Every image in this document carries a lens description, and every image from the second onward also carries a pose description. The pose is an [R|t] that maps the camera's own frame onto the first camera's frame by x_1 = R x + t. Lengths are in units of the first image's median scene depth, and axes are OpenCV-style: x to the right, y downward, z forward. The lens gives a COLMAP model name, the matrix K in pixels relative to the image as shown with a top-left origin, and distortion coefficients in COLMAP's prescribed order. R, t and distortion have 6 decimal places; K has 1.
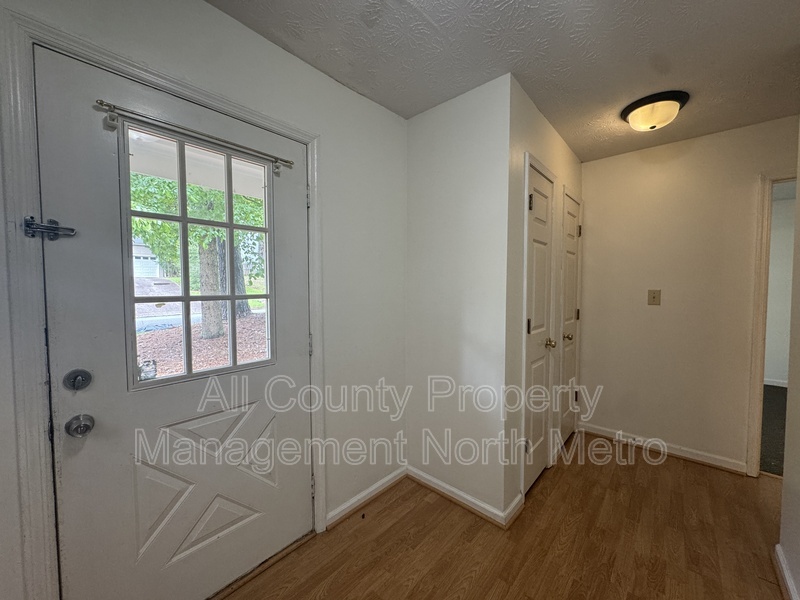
lens RADIAL K [[318.5, 0, 400.1], [0, 318.5, 297.0], [0, 0, 1]] dist [-0.003995, 0.001119]
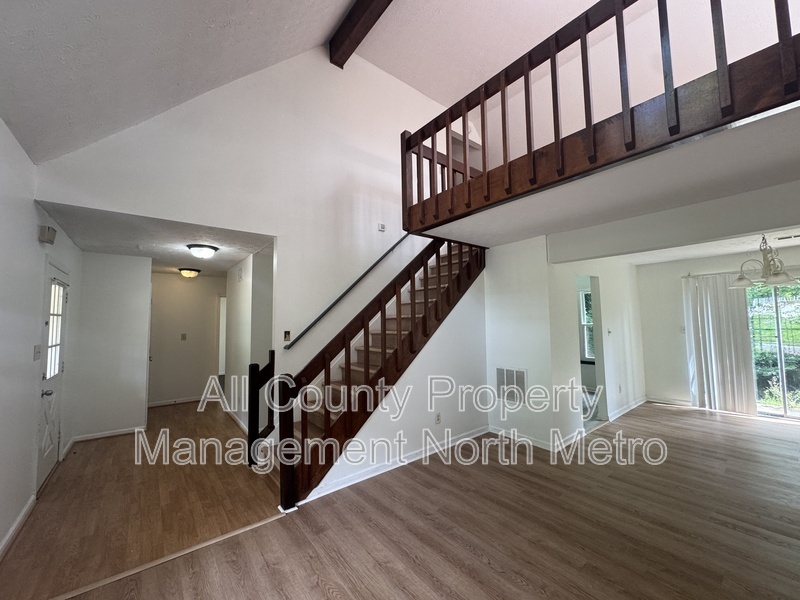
lens RADIAL K [[318.5, 0, 398.3], [0, 318.5, 297.6], [0, 0, 1]] dist [-0.003995, 0.001119]
pose [[0.187638, 0.066639, 0.979975, -1.721338], [0.070192, 0.994236, -0.081048, 0.021069], [-0.979727, 0.083994, 0.181879, -1.414471]]
